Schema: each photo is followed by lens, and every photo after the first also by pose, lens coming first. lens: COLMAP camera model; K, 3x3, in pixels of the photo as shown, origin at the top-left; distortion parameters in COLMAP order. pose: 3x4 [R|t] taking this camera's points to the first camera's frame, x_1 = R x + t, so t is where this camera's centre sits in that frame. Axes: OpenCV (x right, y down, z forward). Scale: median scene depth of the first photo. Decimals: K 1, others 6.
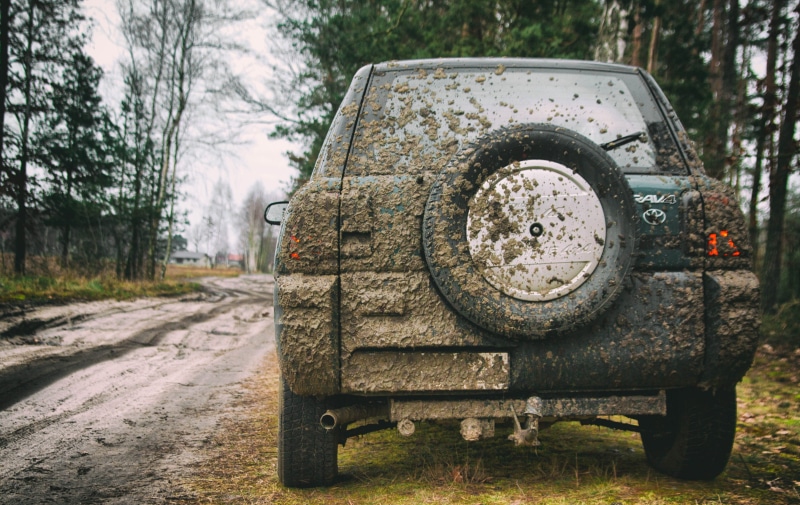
lens RADIAL K [[1187.0, 0, 399.9], [0, 1187.0, 252.5], [0, 0, 1]] dist [-0.059840, 0.000000]
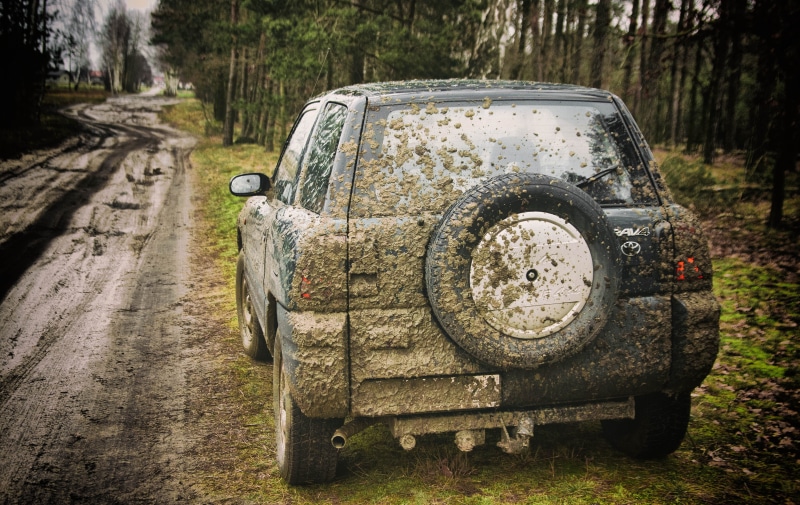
lens RADIAL K [[1187.0, 0, 400.4], [0, 1187.0, 252.2], [0, 0, 1]] dist [-0.059840, 0.000000]
pose [[0.993385, -0.023400, 0.112422, -0.121688], [0.004987, 0.986884, 0.161353, -0.205602], [-0.114723, -0.159725, 0.980473, -0.056088]]
